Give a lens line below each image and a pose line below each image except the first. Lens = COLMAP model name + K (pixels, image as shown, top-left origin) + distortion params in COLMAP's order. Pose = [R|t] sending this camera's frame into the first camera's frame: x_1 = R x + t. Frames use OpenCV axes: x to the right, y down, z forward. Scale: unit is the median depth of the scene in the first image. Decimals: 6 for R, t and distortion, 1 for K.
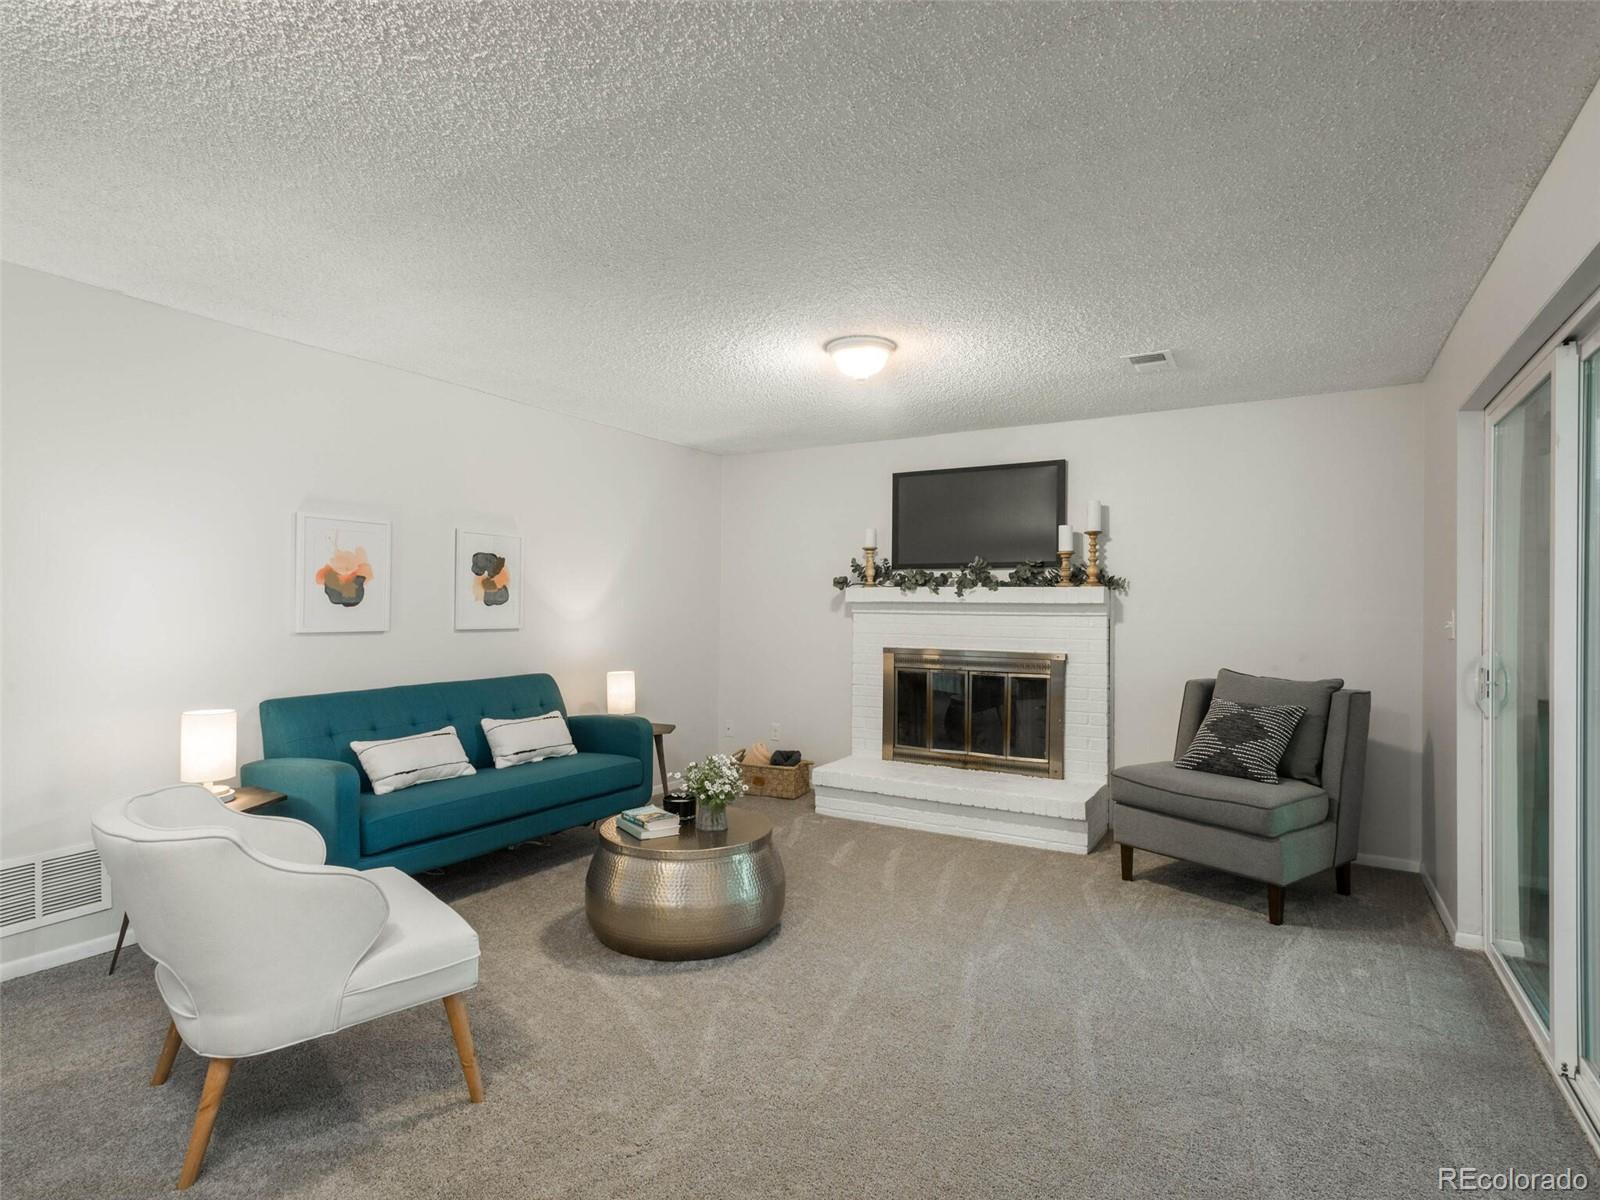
lens RADIAL K [[841.2, 0, 800.1], [0, 841.2, 600.0], [0, 0, 1]] dist [0.004422, 0.000260]
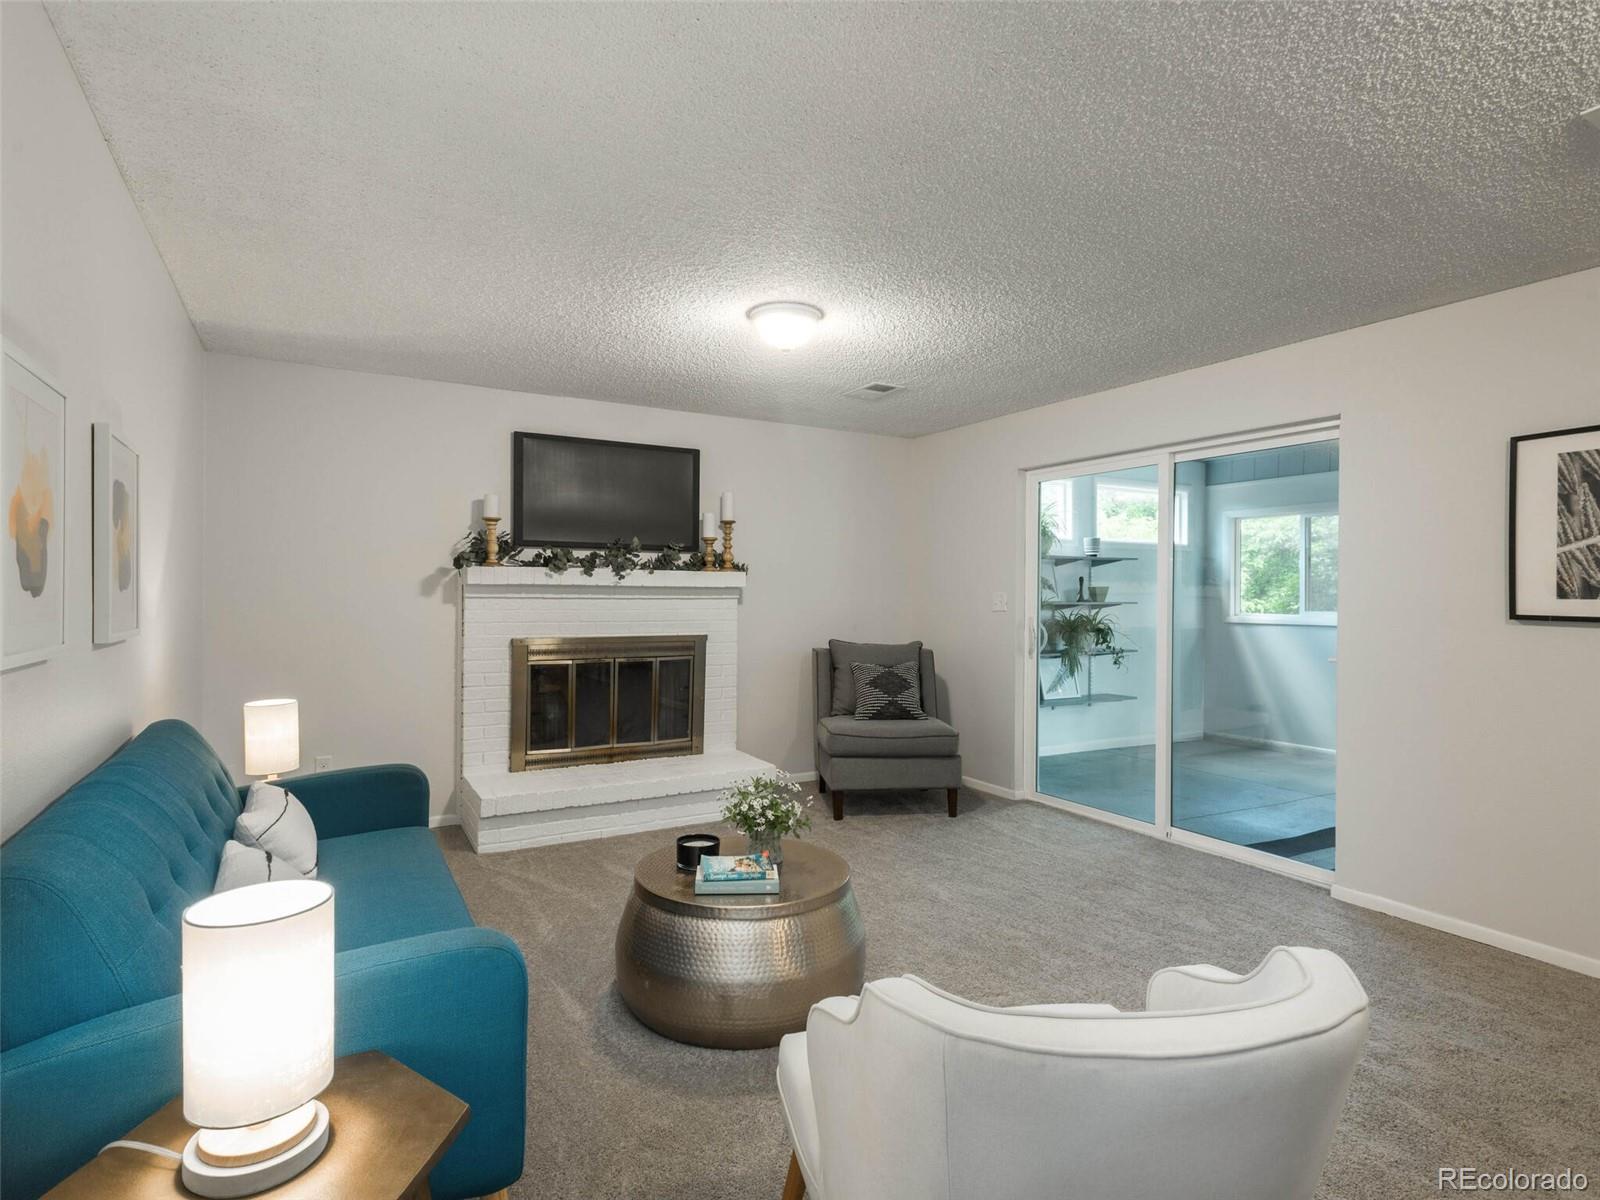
lens RADIAL K [[841.2, 0, 796.4], [0, 841.2, 599.6], [0, 0, 1]] dist [0.004422, 0.000260]
pose [[0.489487, -0.013084, 0.871912, -0.531554], [-0.008366, 0.999771, 0.019699, -0.001571], [-0.871970, -0.016937, 0.489266, 0.374135]]
